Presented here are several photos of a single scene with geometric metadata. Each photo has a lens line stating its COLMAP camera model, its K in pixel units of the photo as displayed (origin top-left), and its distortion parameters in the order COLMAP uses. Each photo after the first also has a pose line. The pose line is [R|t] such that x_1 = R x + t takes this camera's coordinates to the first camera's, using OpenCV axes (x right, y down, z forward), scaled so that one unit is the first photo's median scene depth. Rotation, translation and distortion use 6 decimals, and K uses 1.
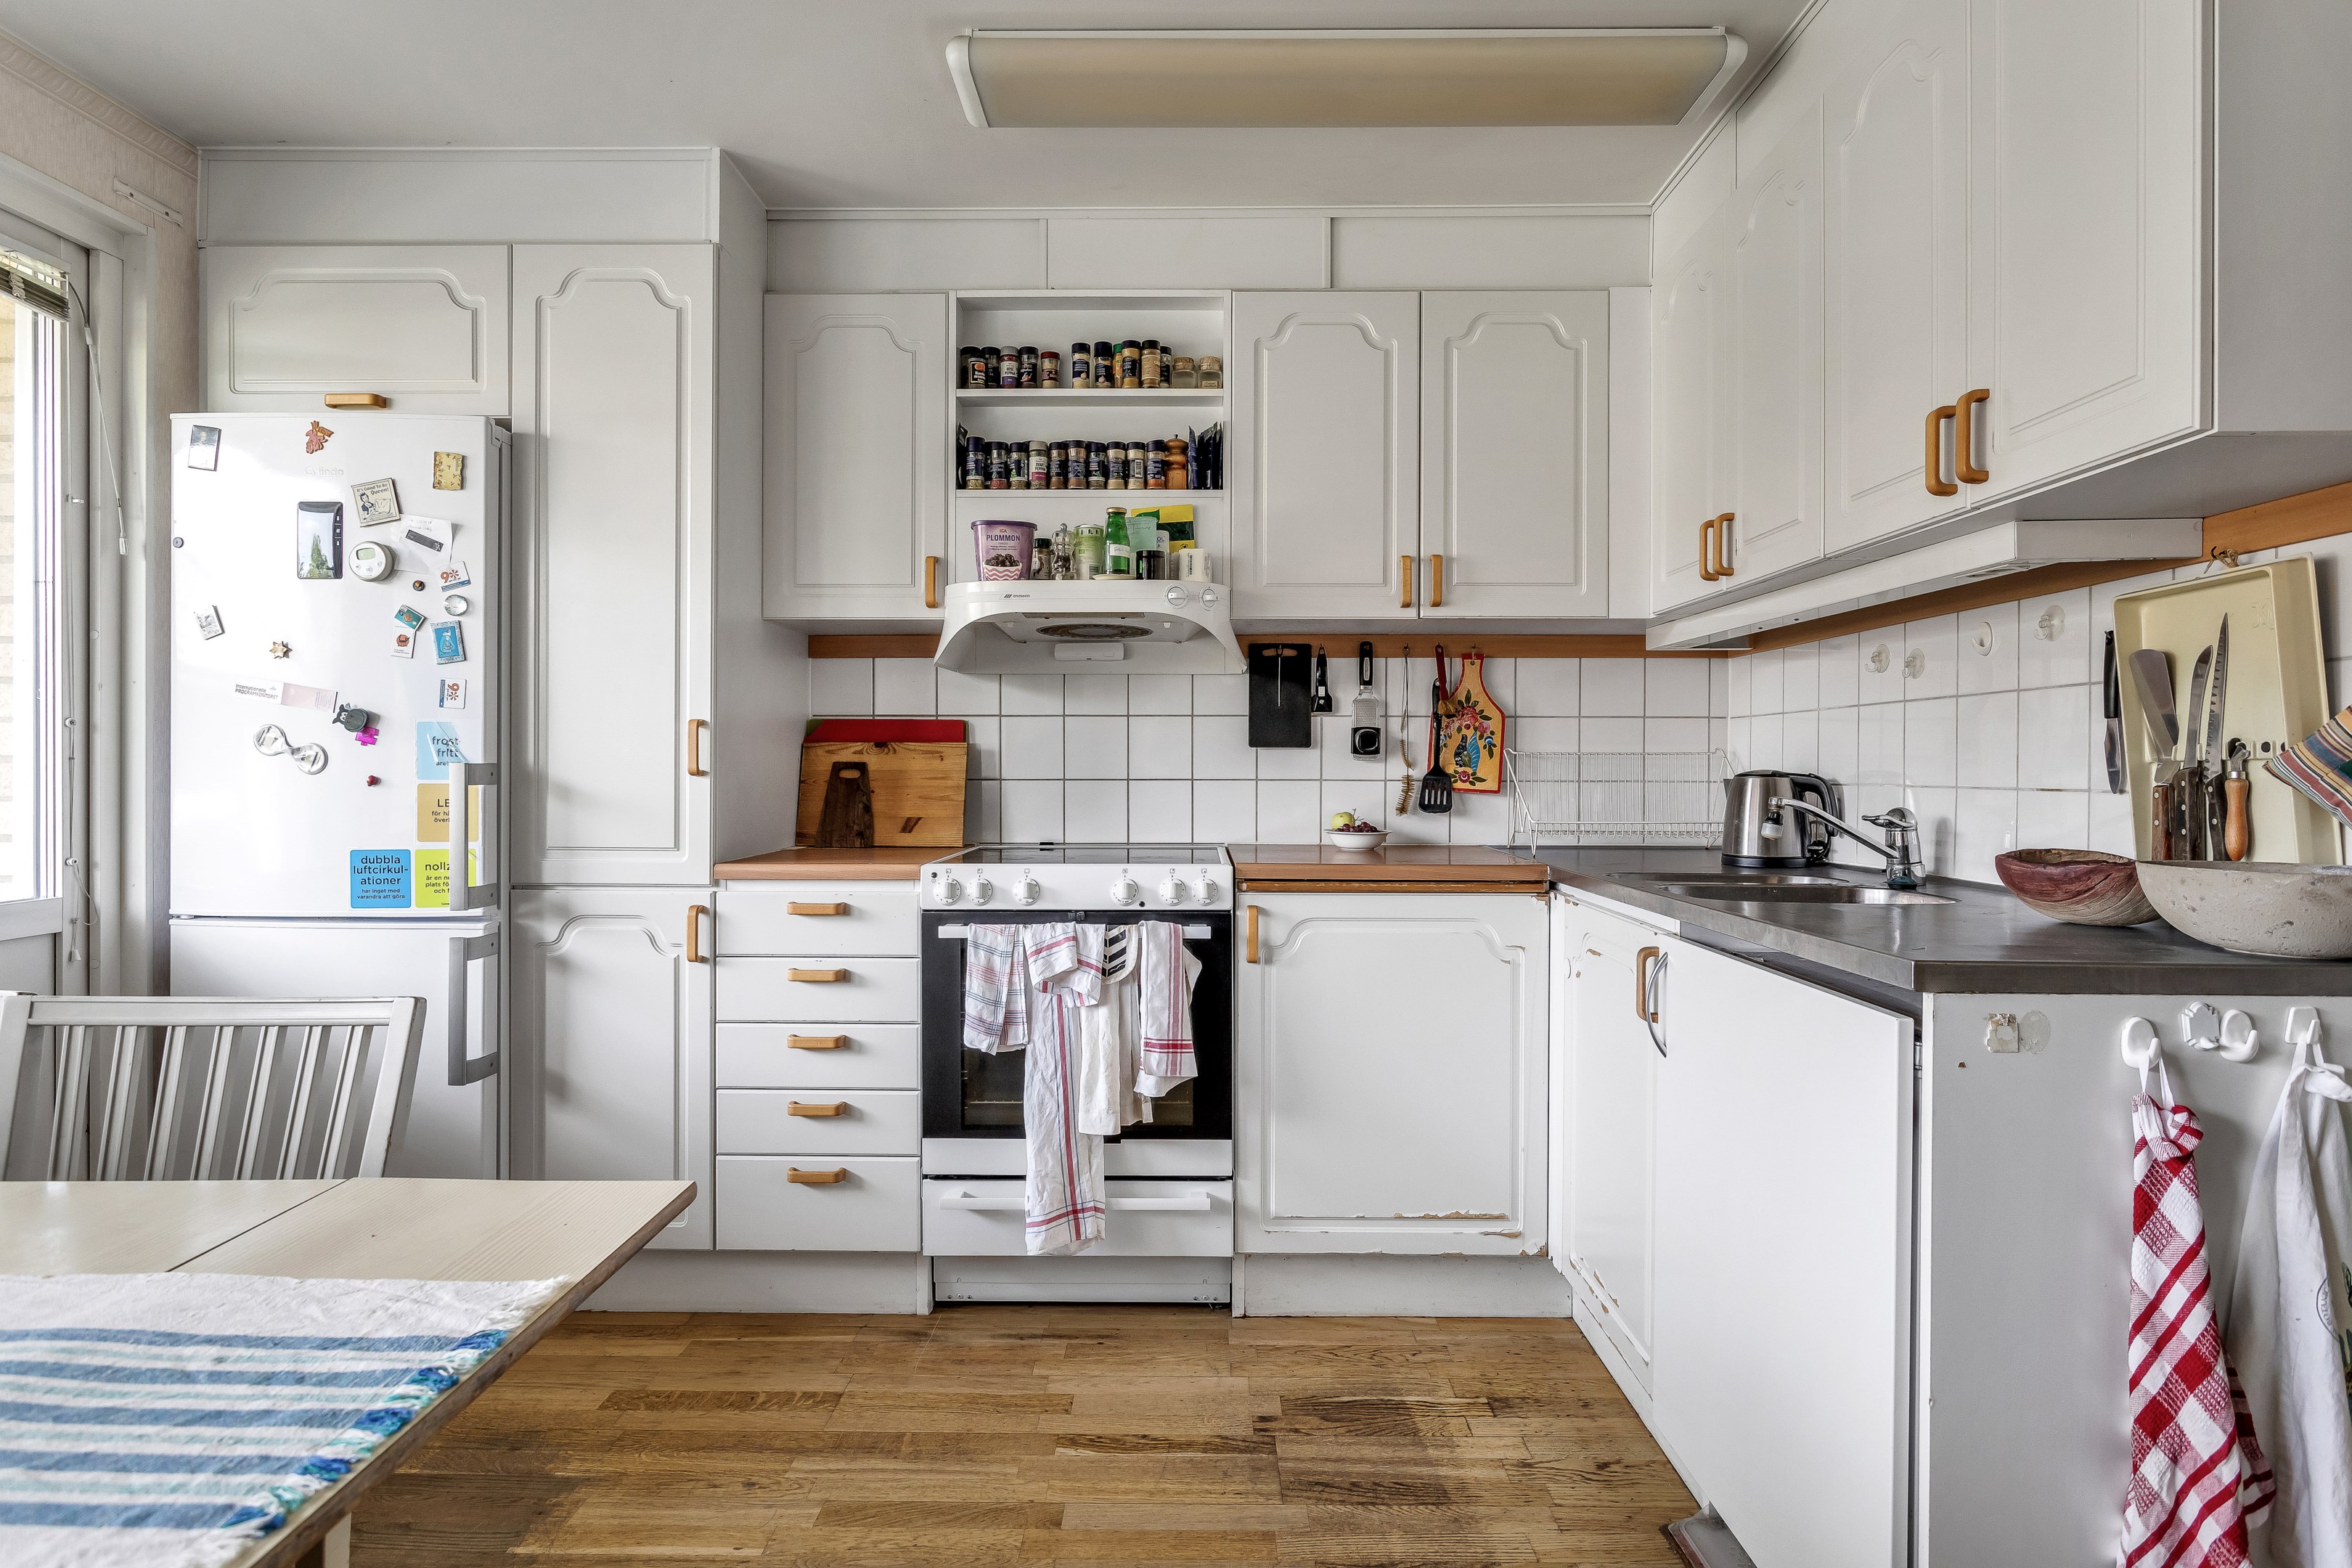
lens RADIAL K [[1235.1, 0, 1174.7], [0, 1235.1, 776.1], [0, 0, 1]] dist [-0.005580, 0.003068]
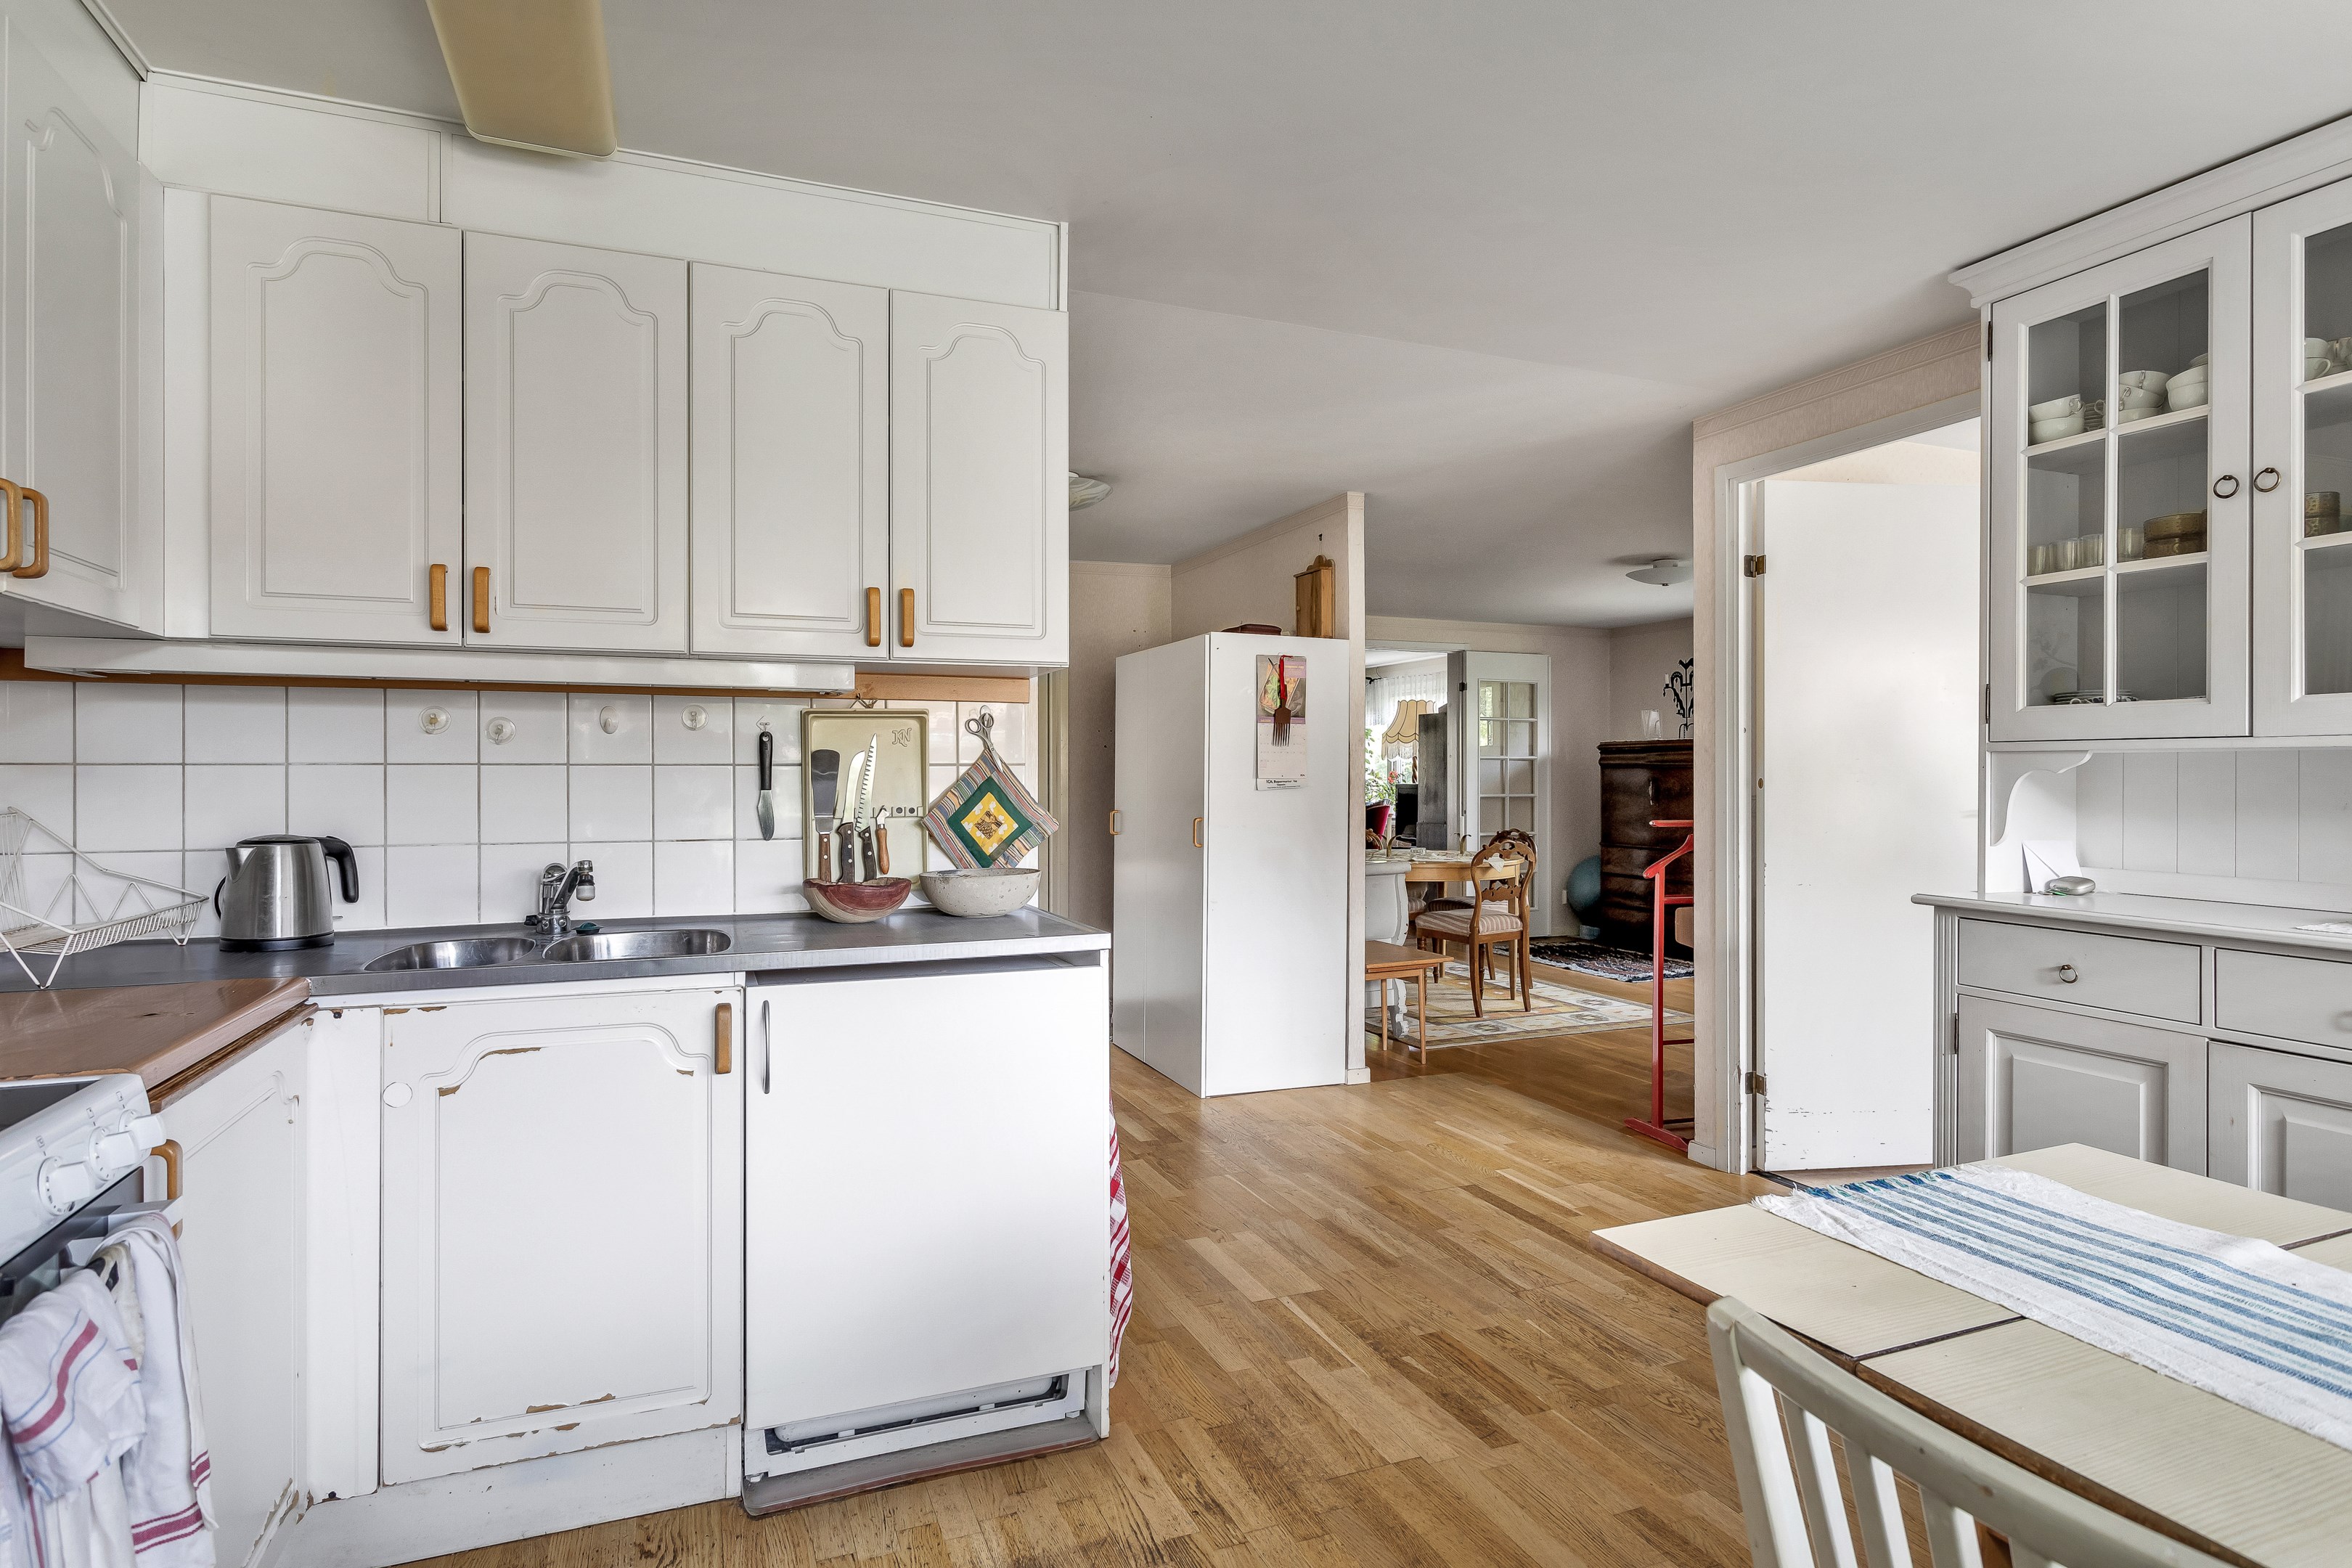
lens RADIAL K [[1235.1, 0, 1179.8], [0, 1235.1, 782.5], [0, 0, 1]] dist [-0.005580, 0.003068]
pose [[-0.385241, 0.009944, 0.922763, -0.811612], [0.014173, 0.999888, -0.004858, -0.043986], [-0.922707, 0.011207, -0.385338, 1.107301]]
